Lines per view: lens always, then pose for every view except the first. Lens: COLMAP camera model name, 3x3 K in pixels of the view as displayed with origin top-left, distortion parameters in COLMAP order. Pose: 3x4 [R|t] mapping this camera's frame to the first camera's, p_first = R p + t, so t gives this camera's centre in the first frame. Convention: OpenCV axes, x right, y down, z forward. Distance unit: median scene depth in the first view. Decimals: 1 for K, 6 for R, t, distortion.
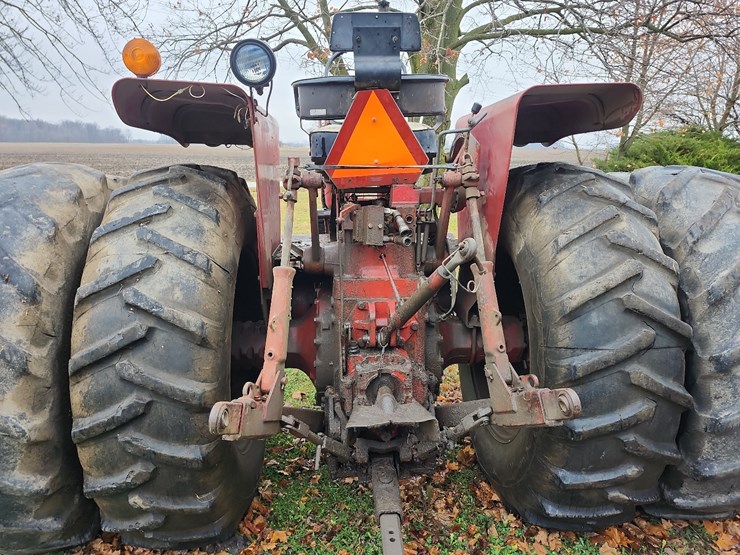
lens RADIAL K [[510.7, 0, 372.4], [0, 510.7, 275.9], [0, 0, 1]] dist [0.109986, -0.132028]
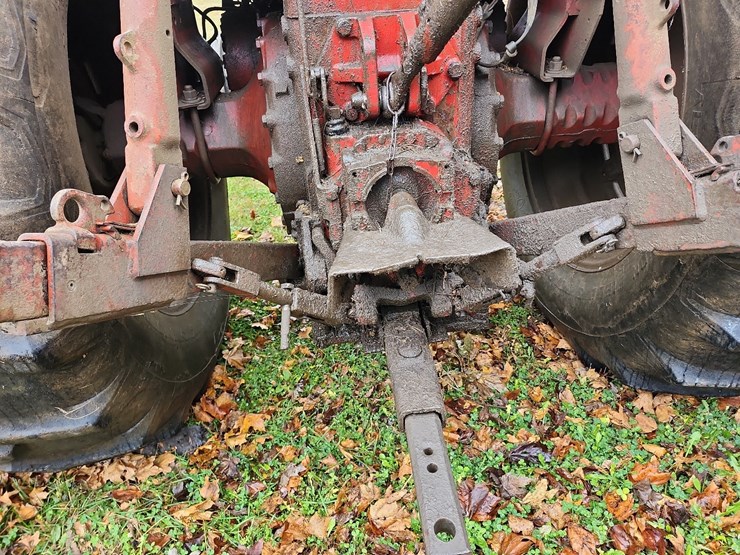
lens RADIAL K [[510.7, 0, 372.4], [0, 510.7, 275.9], [0, 0, 1]] dist [0.109986, -0.132028]
pose [[0.998079, -0.060329, -0.014071, -0.002748], [0.061592, 0.942062, 0.329737, 0.114043], [-0.006637, -0.329970, 0.943968, 0.451040]]
